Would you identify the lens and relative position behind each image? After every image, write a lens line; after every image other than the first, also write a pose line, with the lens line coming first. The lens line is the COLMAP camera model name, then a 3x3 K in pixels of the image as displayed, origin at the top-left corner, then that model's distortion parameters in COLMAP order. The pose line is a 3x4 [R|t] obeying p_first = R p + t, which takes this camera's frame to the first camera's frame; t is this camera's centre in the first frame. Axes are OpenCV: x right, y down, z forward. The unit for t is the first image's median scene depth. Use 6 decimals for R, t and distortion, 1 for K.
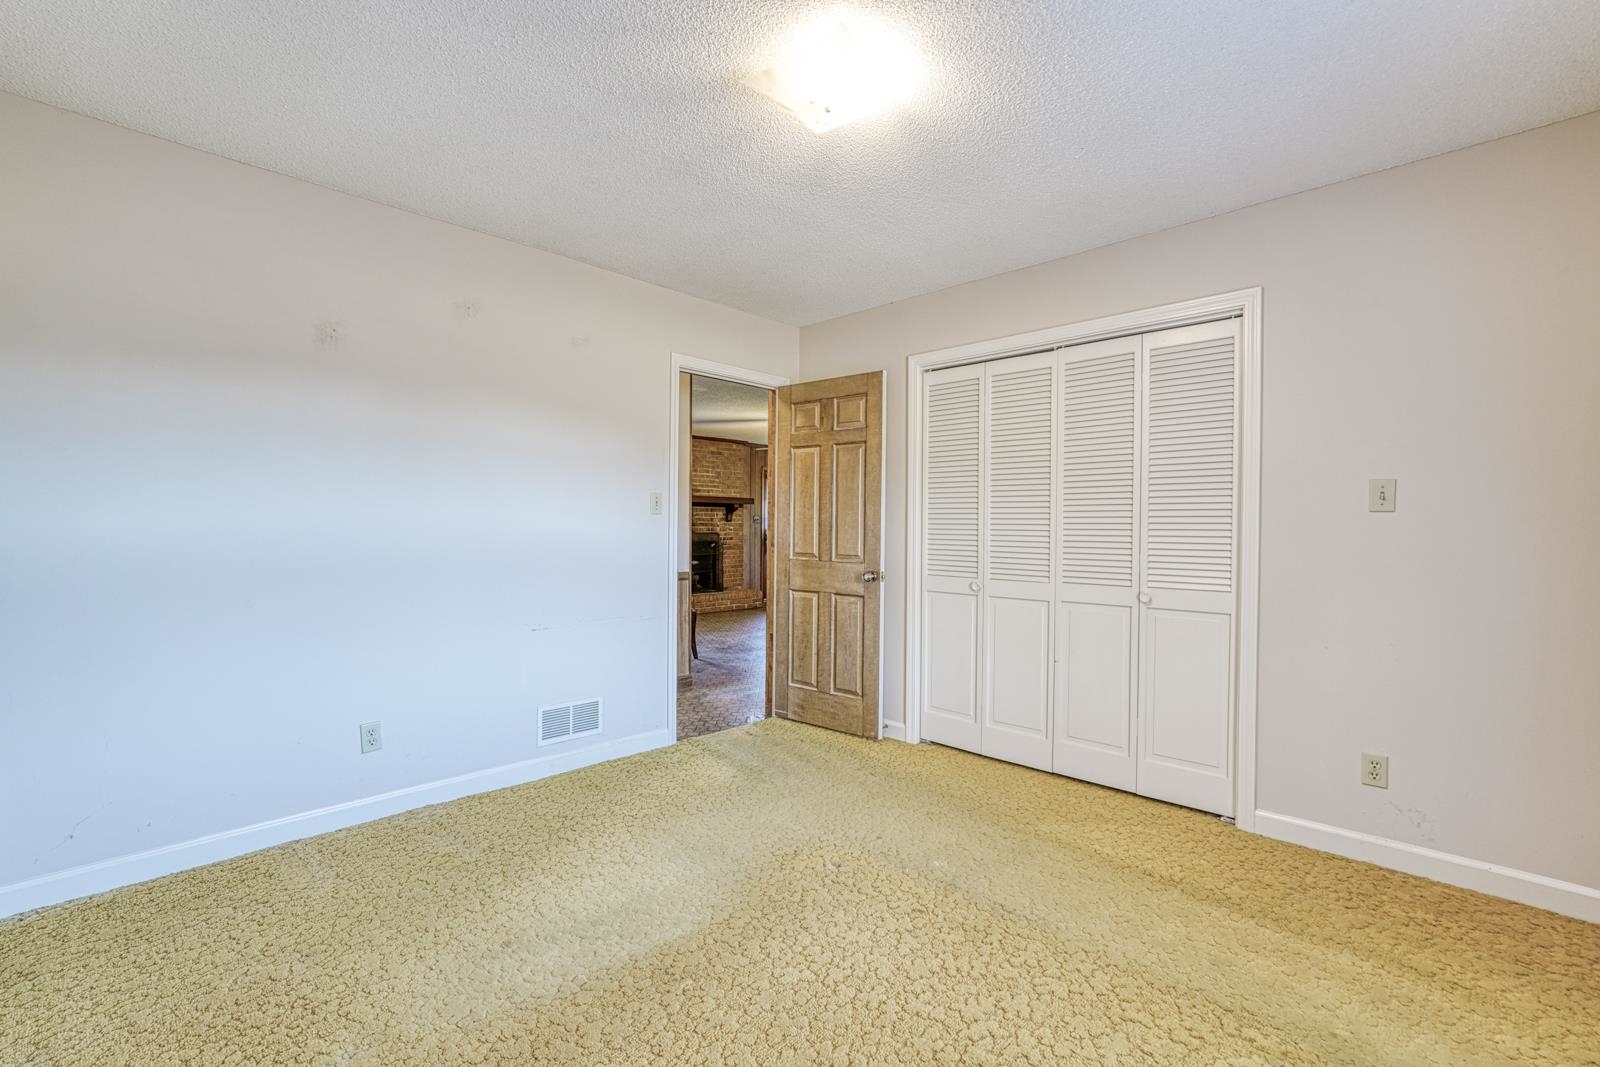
lens RADIAL K [[699.0, 0, 799.8], [0, 699.0, 528.3], [0, 0, 1]] dist [-0.018762, 0.006865]
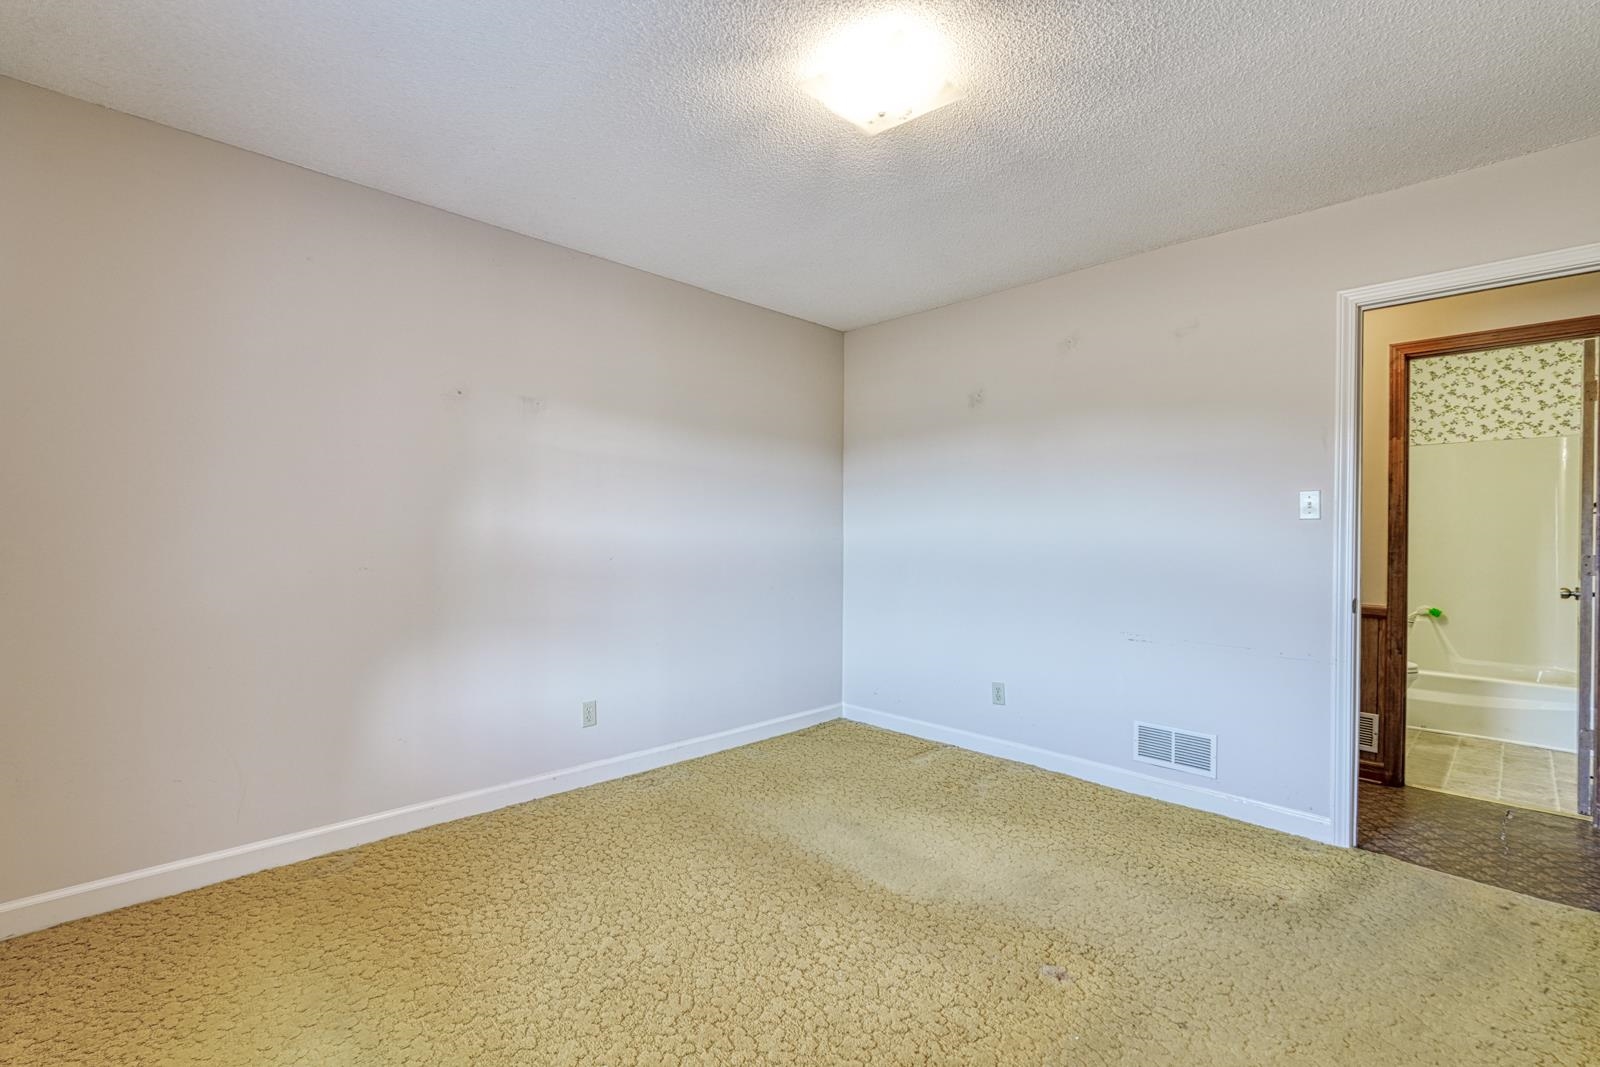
lens RADIAL K [[699.0, 0, 793.7], [0, 699.0, 532.9], [0, 0, 1]] dist [-0.018762, 0.006865]
pose [[-0.017086, -0.003317, -0.999849, 0.622488], [-0.011527, 0.999929, -0.003120, 0.002396], [0.999788, 0.011472, -0.017123, 0.541271]]
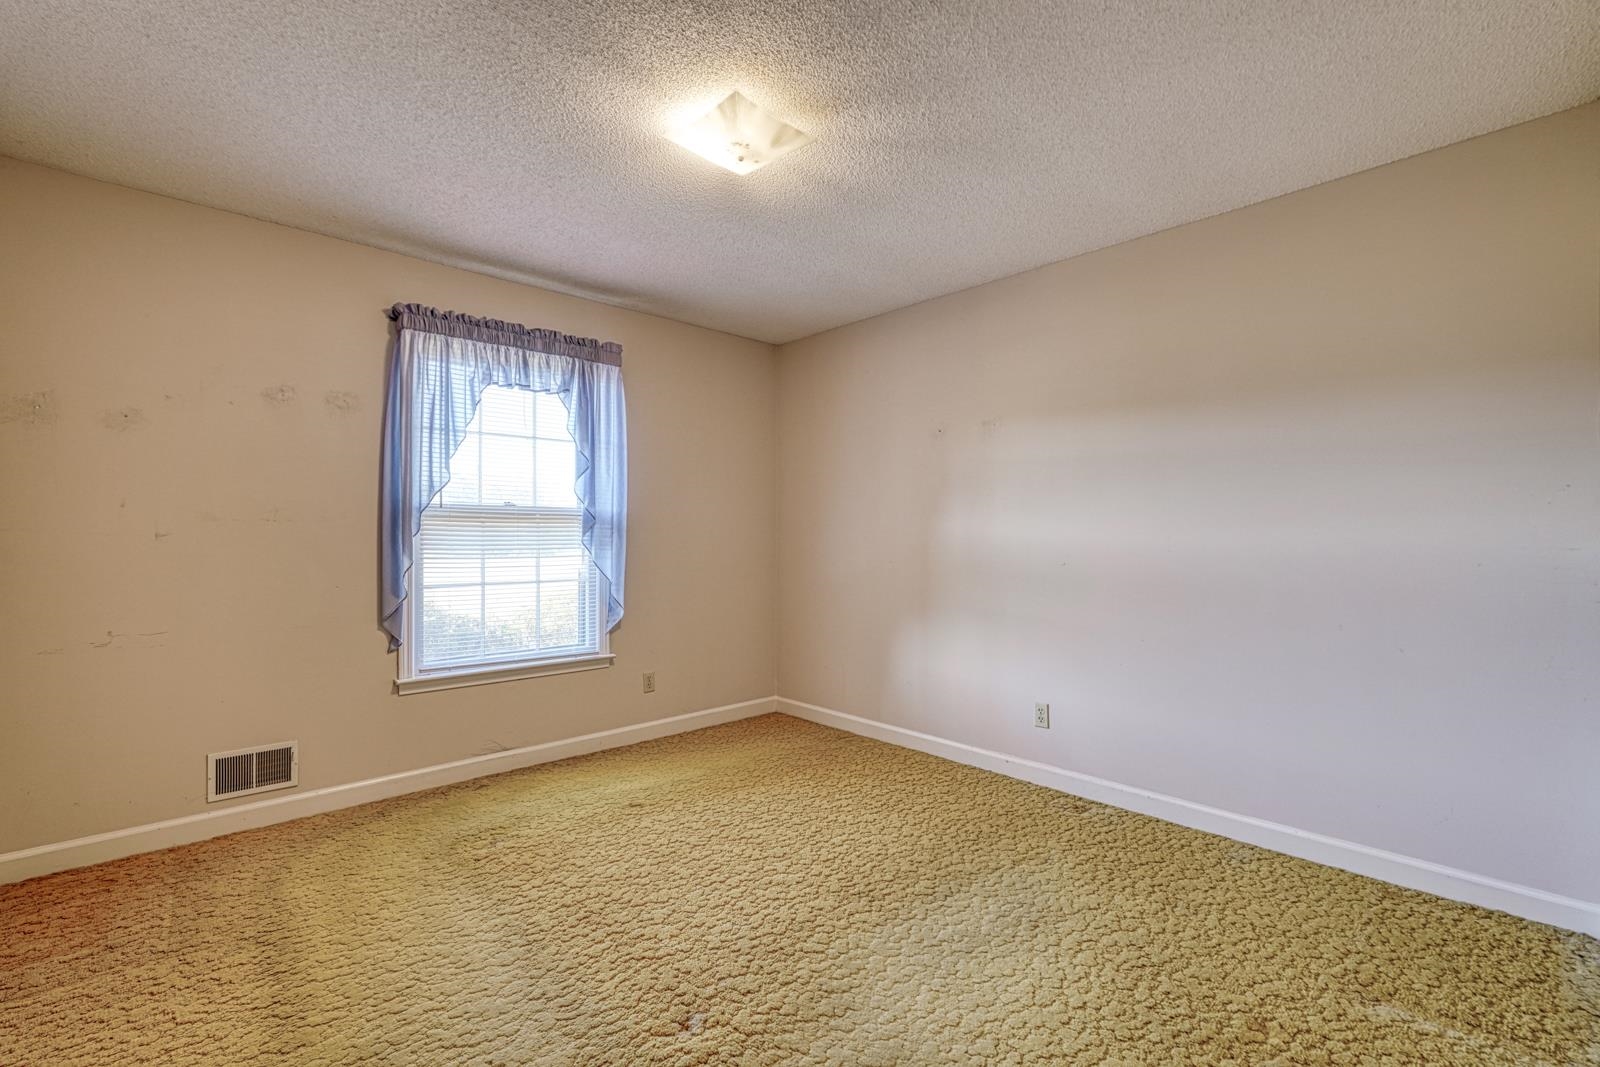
lens RADIAL K [[699.0, 0, 791.8], [0, 699.0, 533.3], [0, 0, 1]] dist [-0.018762, 0.006865]
pose [[-0.999524, -0.006186, 0.030240, -0.040419], [-0.005860, 0.999924, 0.010869, -0.013505], [-0.030305, 0.010686, -0.999484, 1.266876]]
